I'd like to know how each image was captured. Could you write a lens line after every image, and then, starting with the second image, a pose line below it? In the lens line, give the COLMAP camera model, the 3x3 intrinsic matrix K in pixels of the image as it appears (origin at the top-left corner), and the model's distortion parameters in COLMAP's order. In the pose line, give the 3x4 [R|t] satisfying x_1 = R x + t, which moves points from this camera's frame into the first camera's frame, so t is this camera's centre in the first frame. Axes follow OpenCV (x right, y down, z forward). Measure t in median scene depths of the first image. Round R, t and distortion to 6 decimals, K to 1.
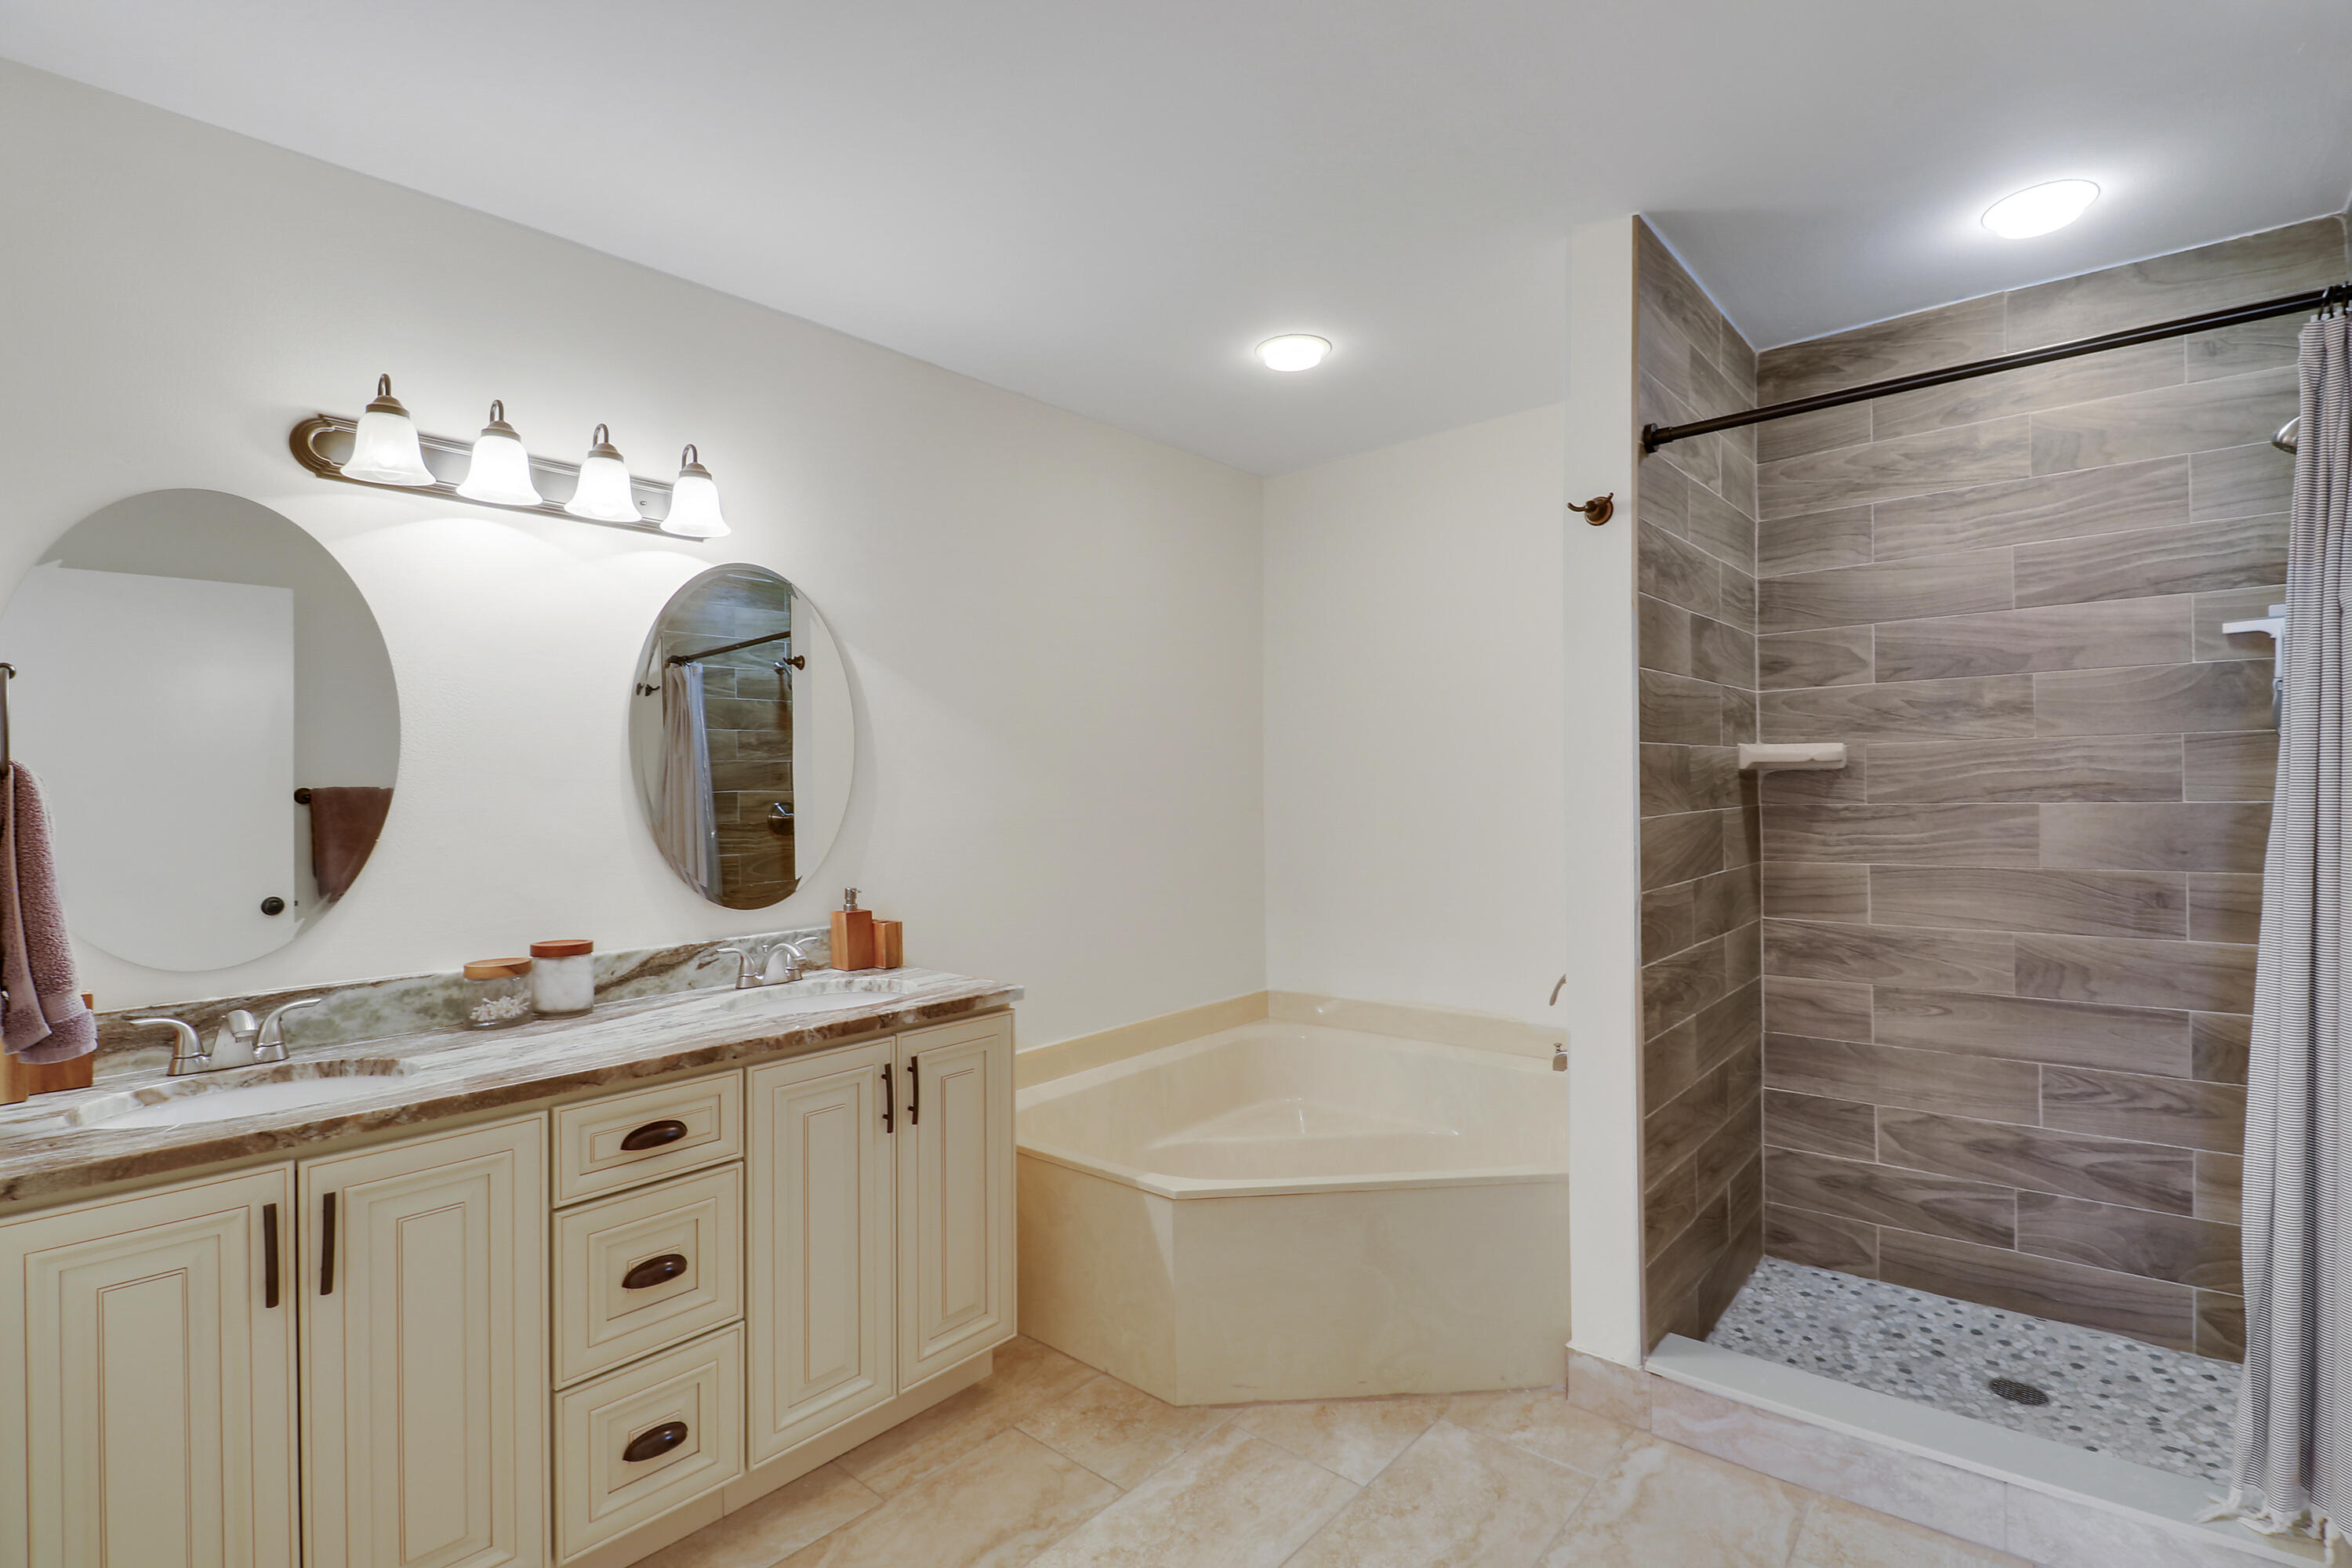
lens RADIAL K [[1108.9, 0, 1219.2], [0, 1108.9, 755.4], [0, 0, 1]] dist [0.003399, -0.013293]
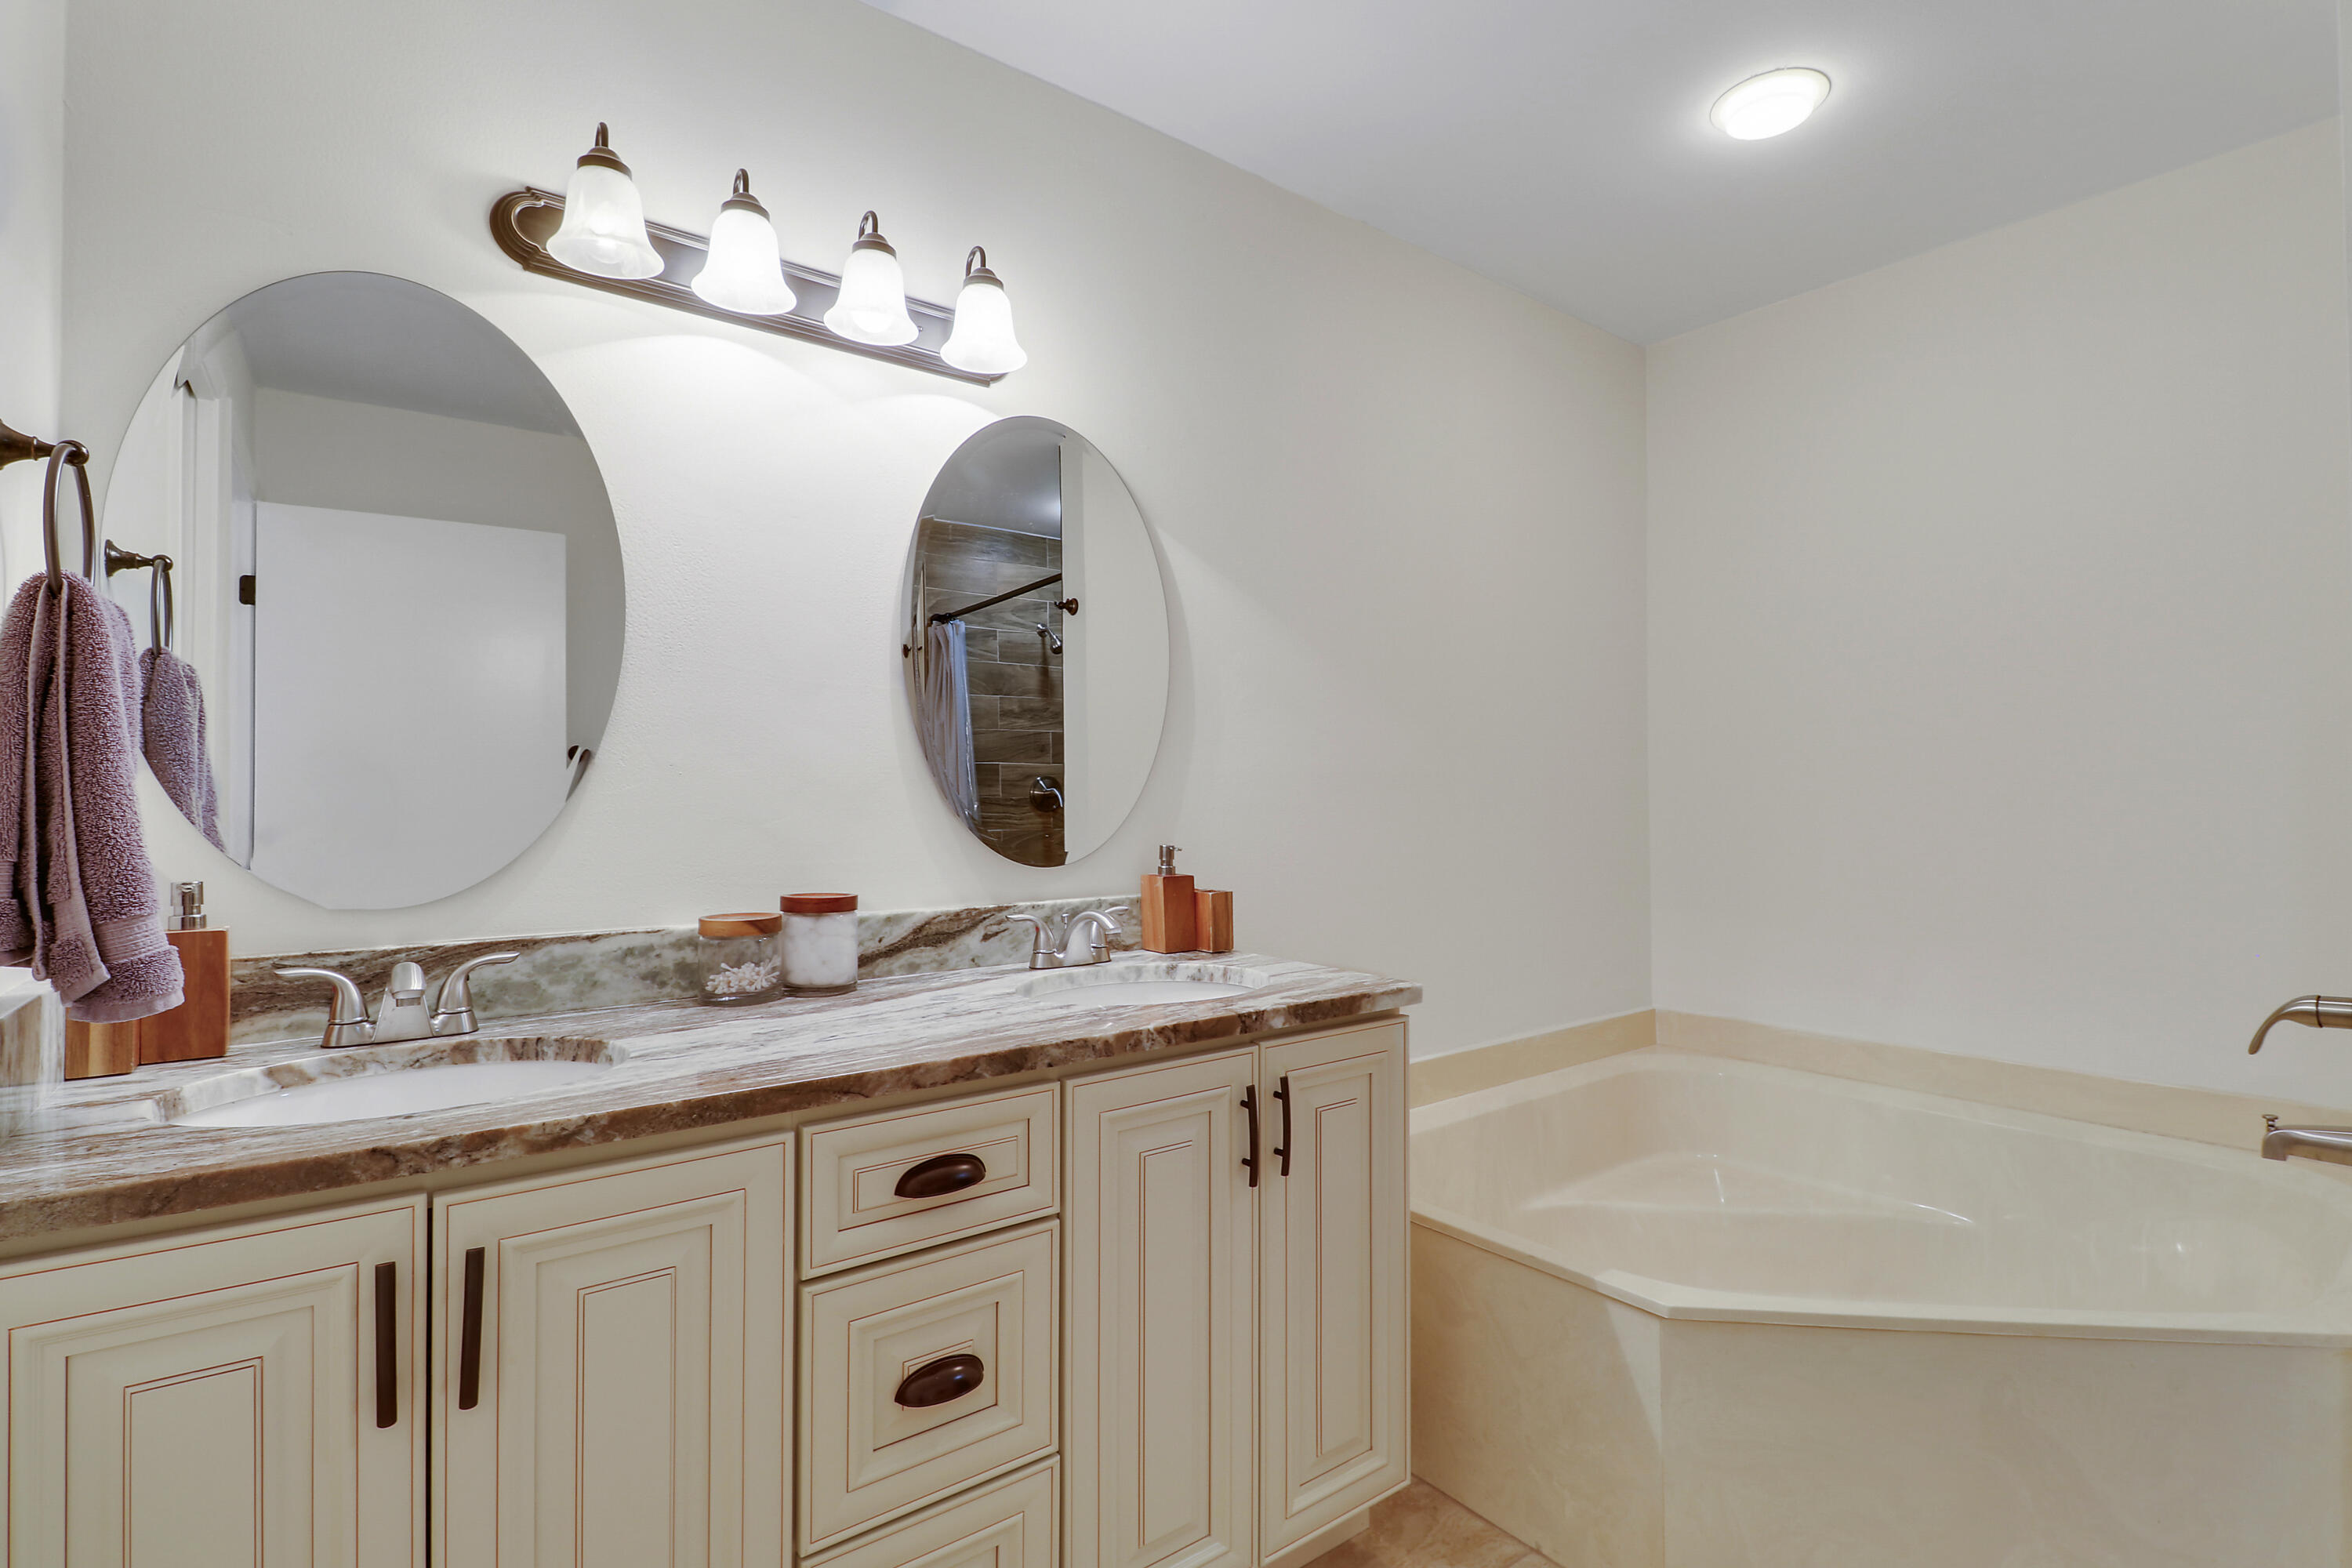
lens RADIAL K [[1108.9, 0, 1201.6], [0, 1108.9, 779.8], [0, 0, 1]] dist [0.003399, -0.013293]
pose [[0.977786, 0.008786, -0.209421, -0.191230], [-0.006463, 0.999910, 0.011777, 0.083525], [0.209506, -0.010162, 0.977755, 0.335188]]
